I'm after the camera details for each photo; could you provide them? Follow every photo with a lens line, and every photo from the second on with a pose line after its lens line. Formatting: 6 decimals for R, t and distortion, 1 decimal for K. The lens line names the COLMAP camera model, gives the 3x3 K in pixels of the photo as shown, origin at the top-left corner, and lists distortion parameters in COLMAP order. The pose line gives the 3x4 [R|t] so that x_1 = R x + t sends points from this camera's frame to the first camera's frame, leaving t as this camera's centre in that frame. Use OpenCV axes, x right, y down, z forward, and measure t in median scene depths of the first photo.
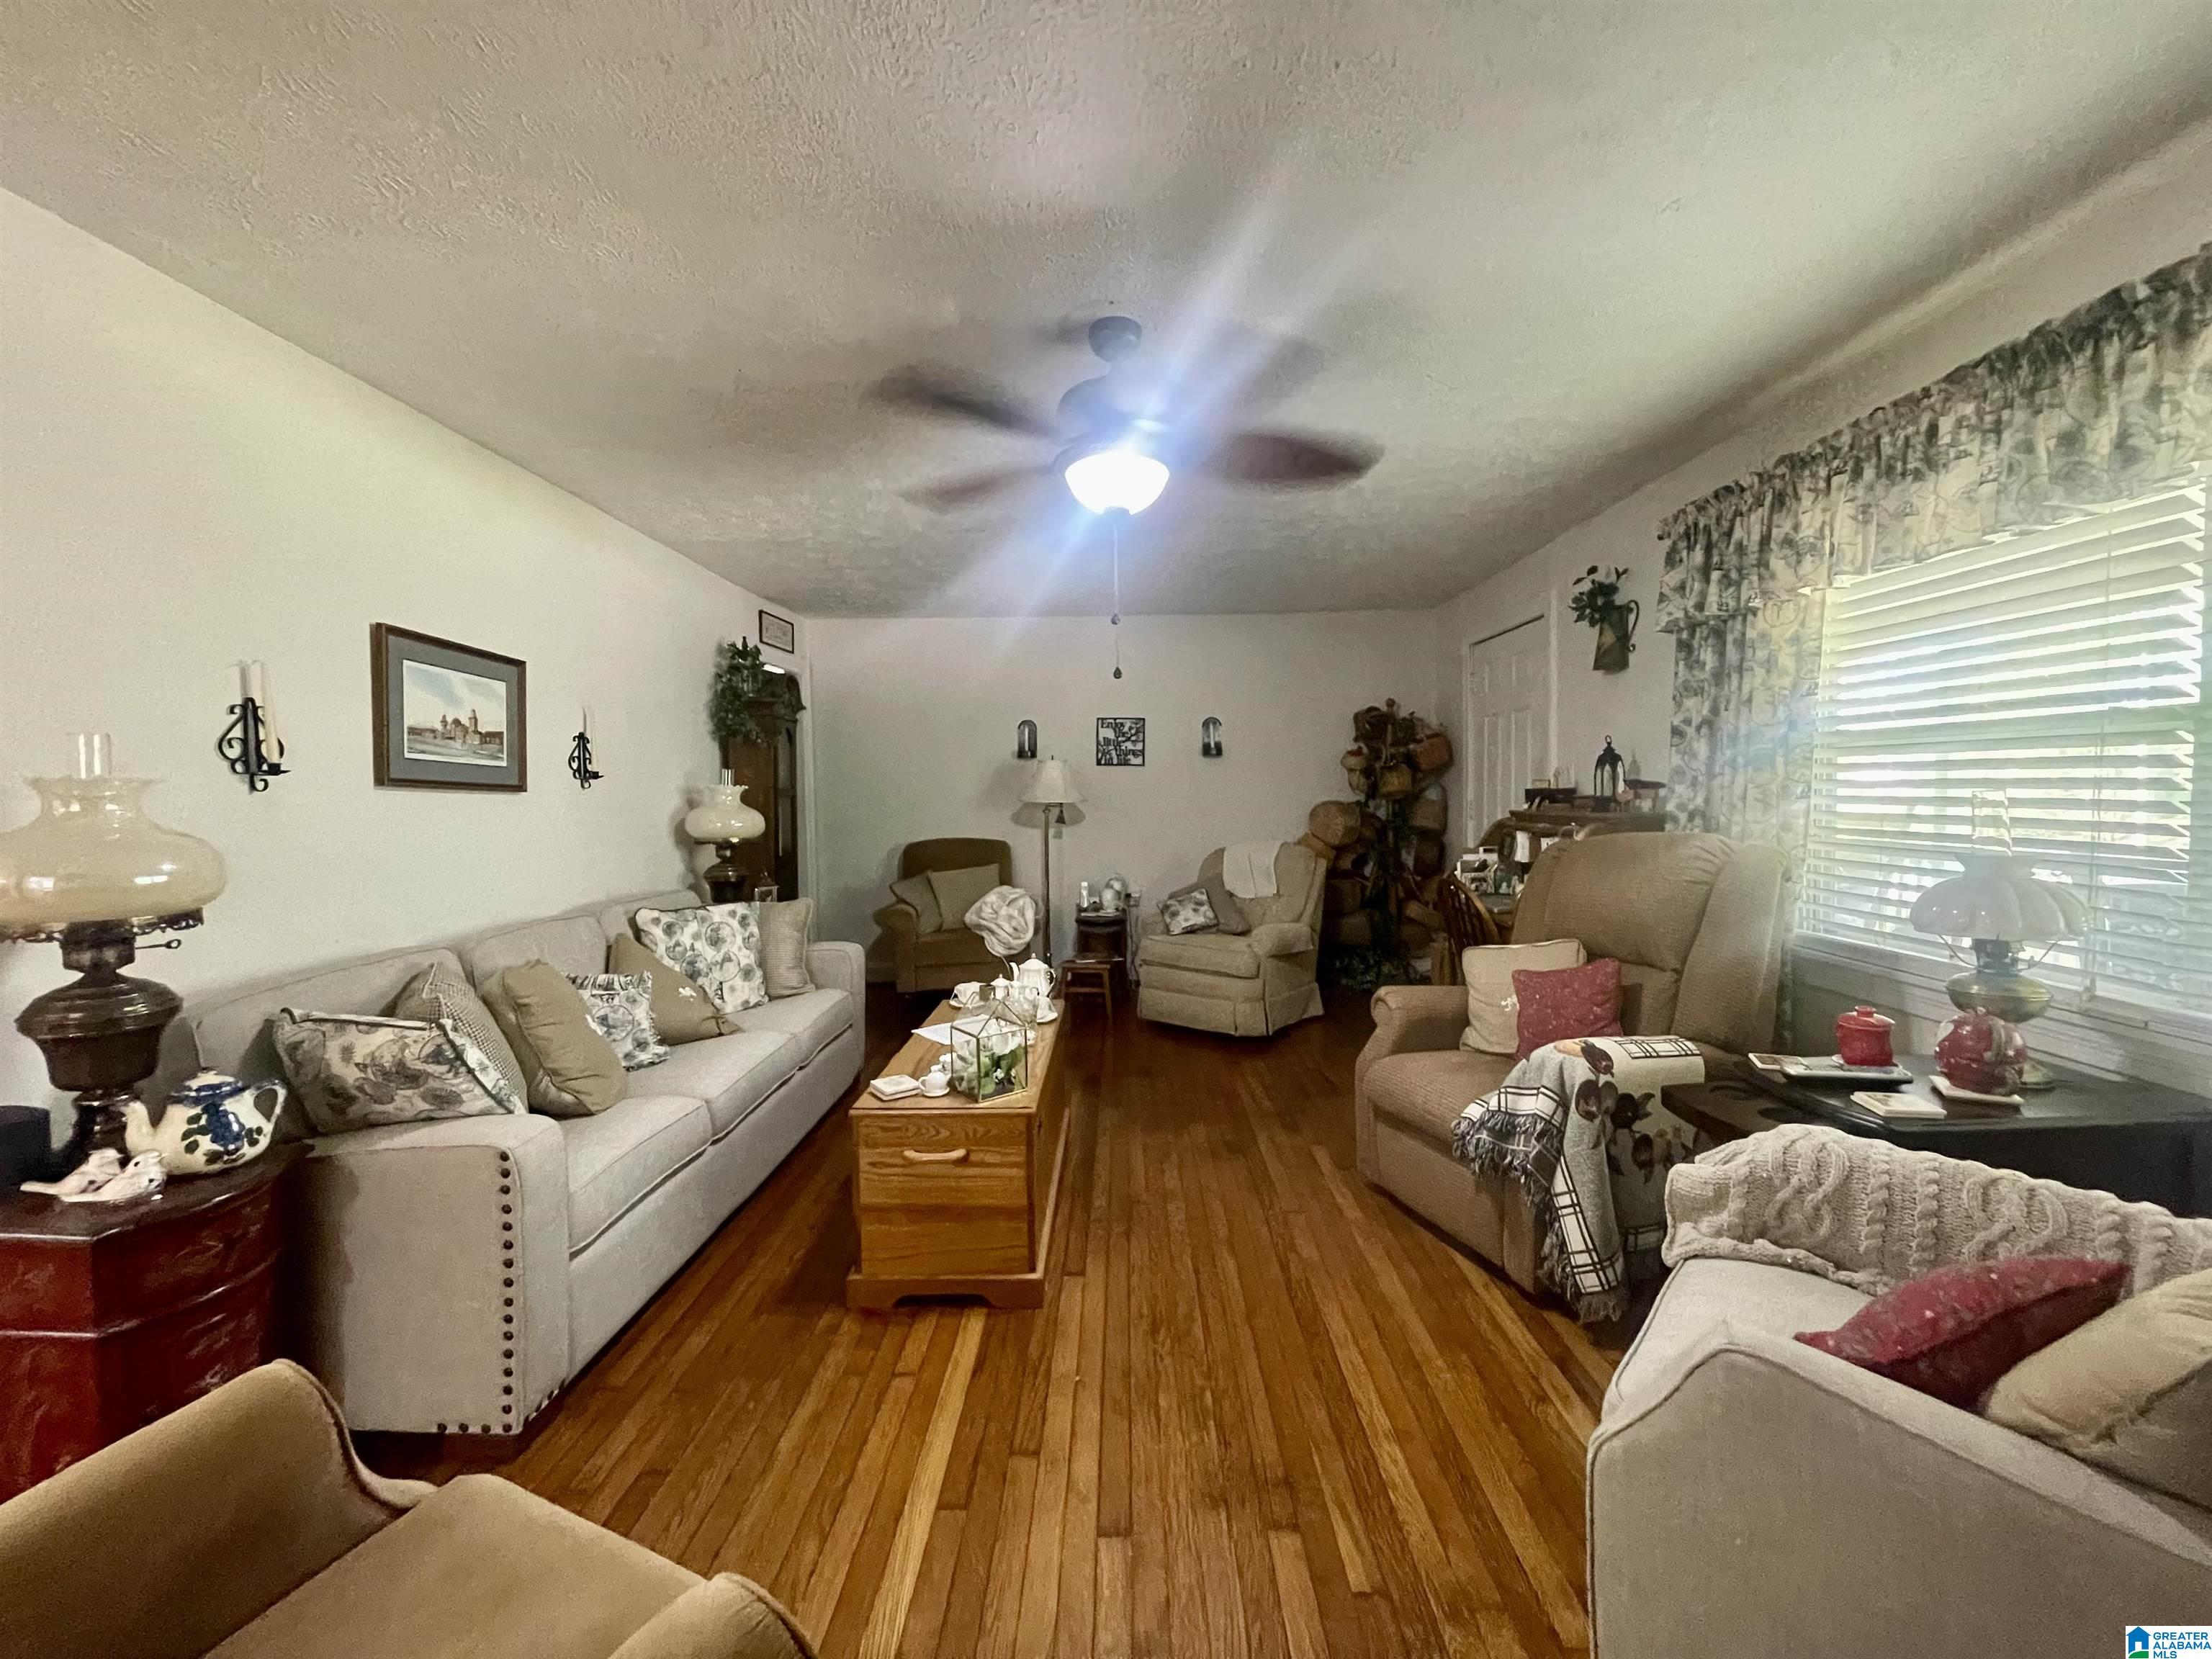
lens RADIAL K [[895.0, 0, 1100.8], [0, 895.0, 830.7], [0, 0, 1]] dist [0.000936, -0.000829]
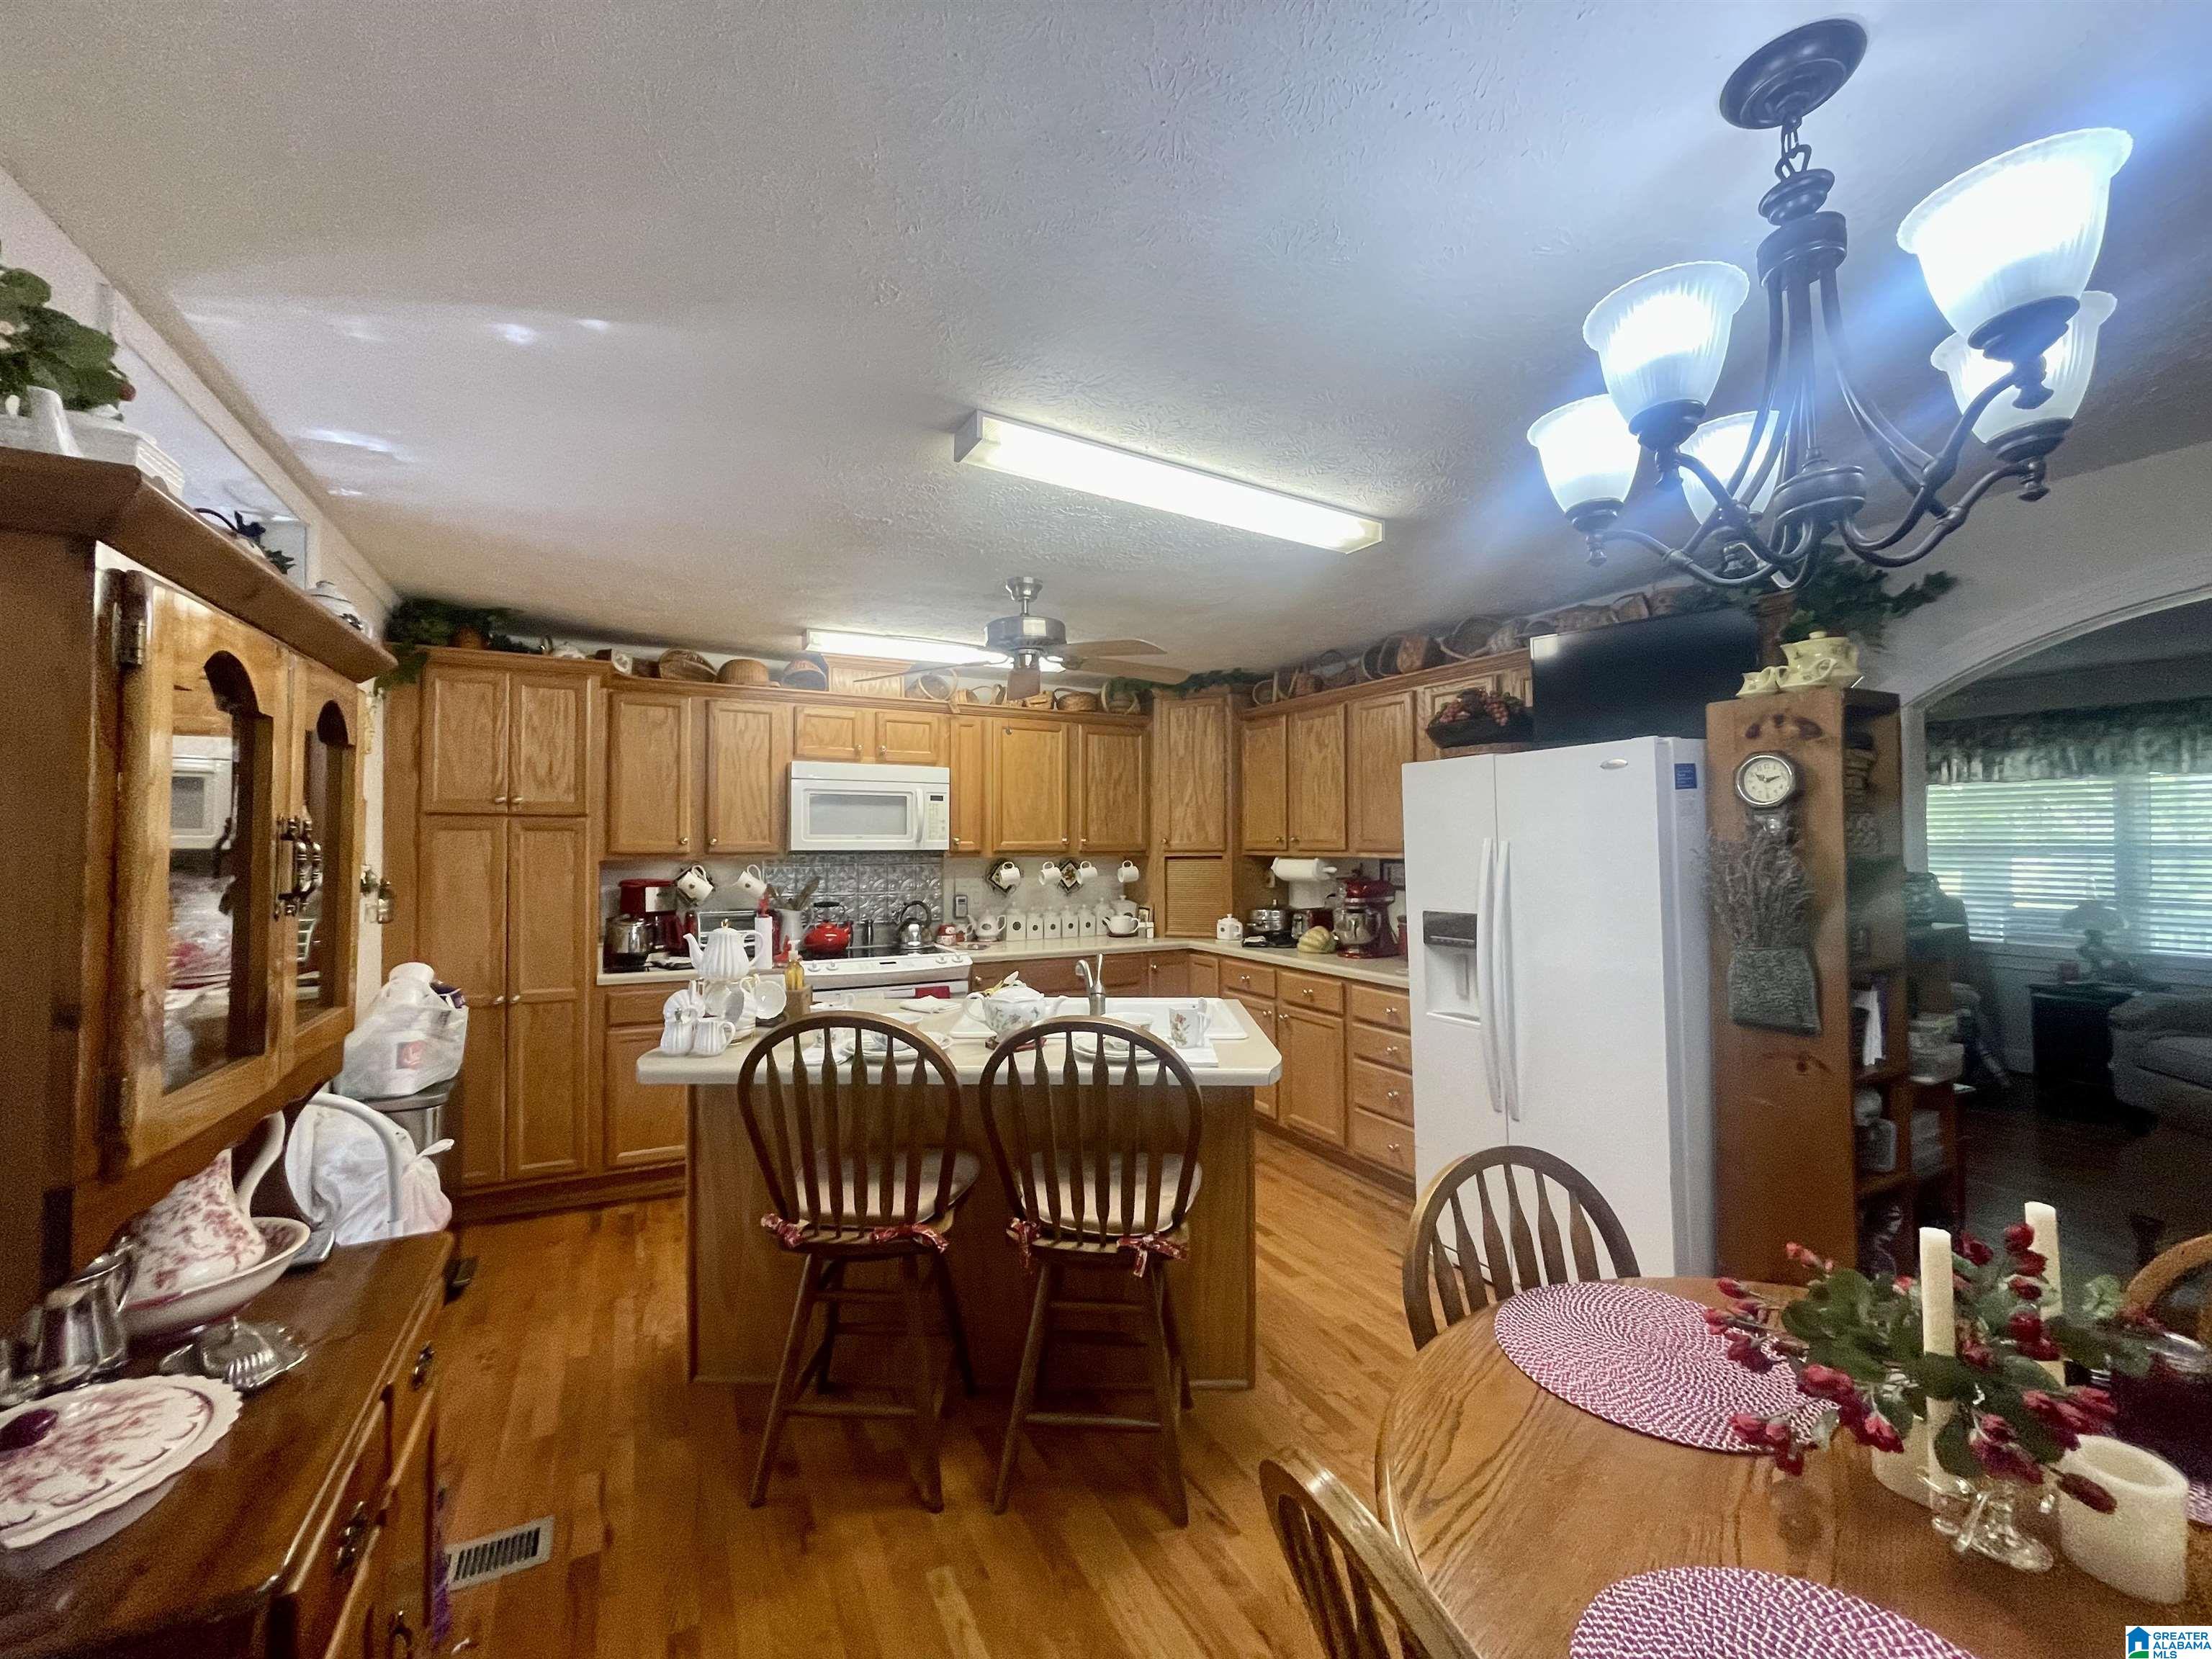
lens RADIAL K [[888.9, 0, 1094.1], [0, 888.9, 830.0], [0, 0, 1]] dist [0.001202, -0.002480]
pose [[0.876910, 0.019849, 0.480244, -1.991154], [0.010270, 0.998145, -0.060006, -0.035682], [-0.480545, 0.057552, 0.875080, 0.042419]]
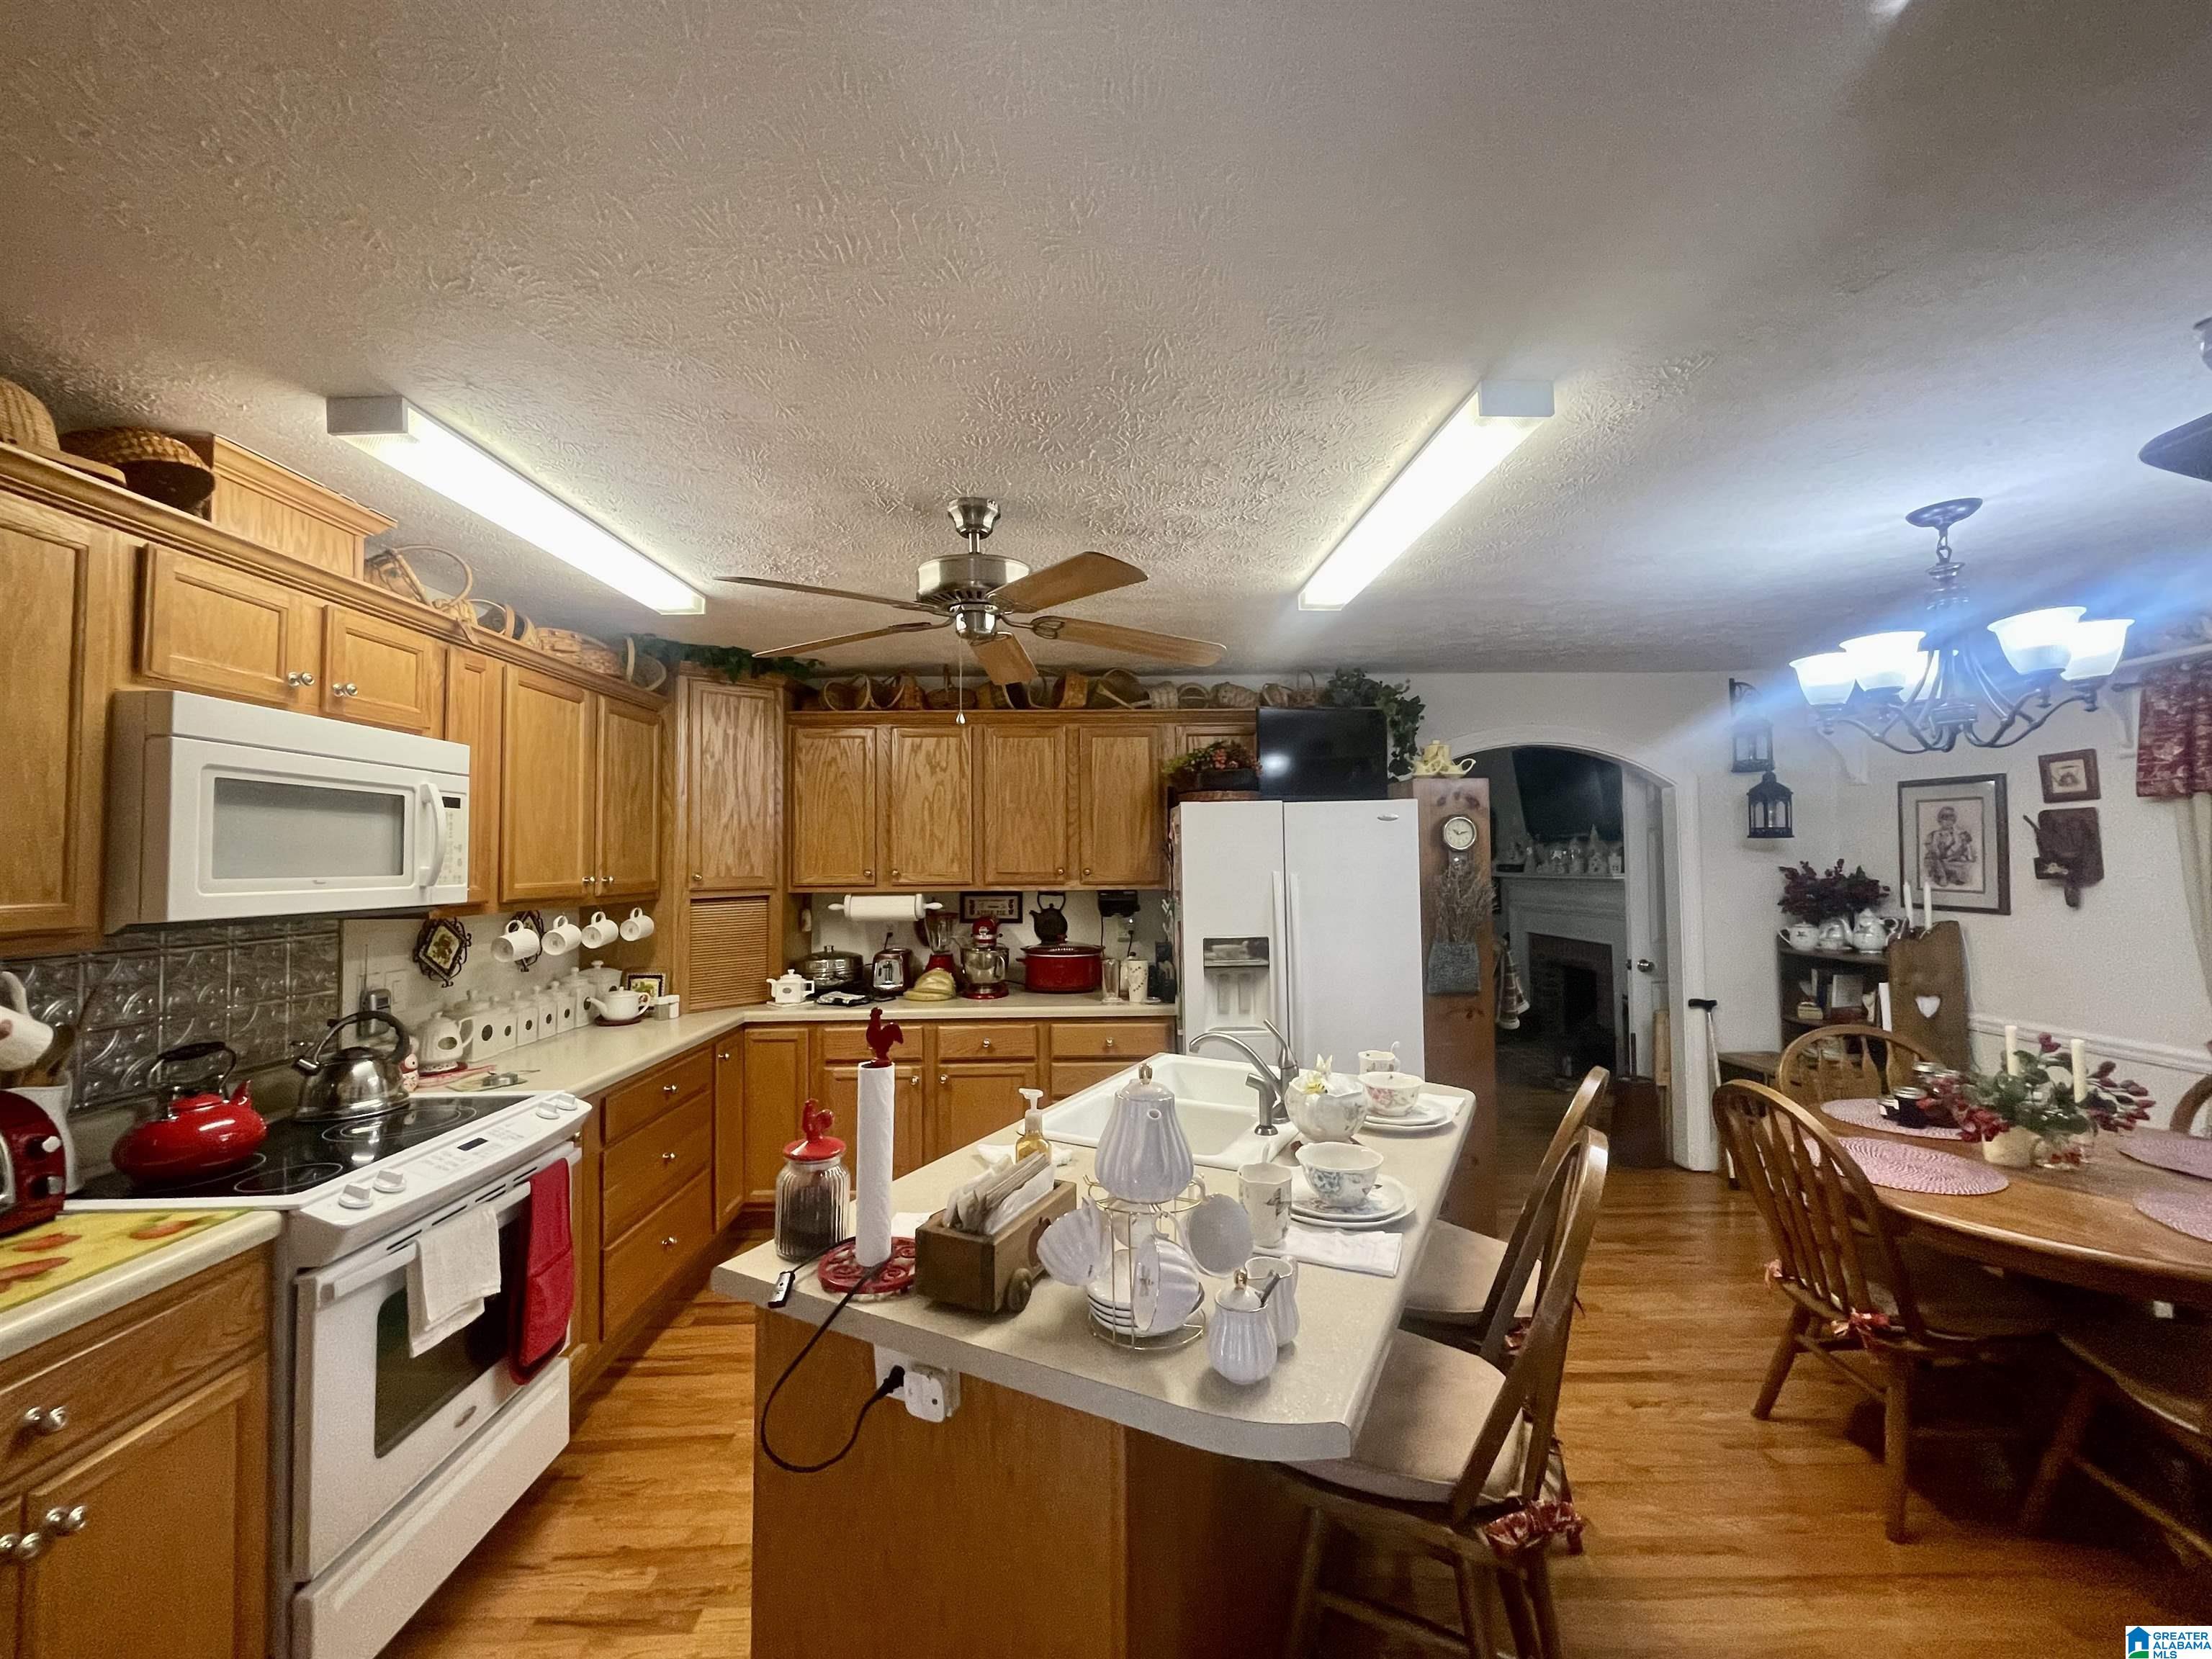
lens RADIAL K [[888.9, 0, 1094.1], [0, 888.9, 830.0], [0, 0, 1]] dist [0.001202, -0.002480]
pose [[-0.033579, 0.047979, 0.998284, -2.305530], [0.053296, 0.997512, -0.046150, -0.098220], [-0.998014, 0.051654, -0.036053, 1.026064]]
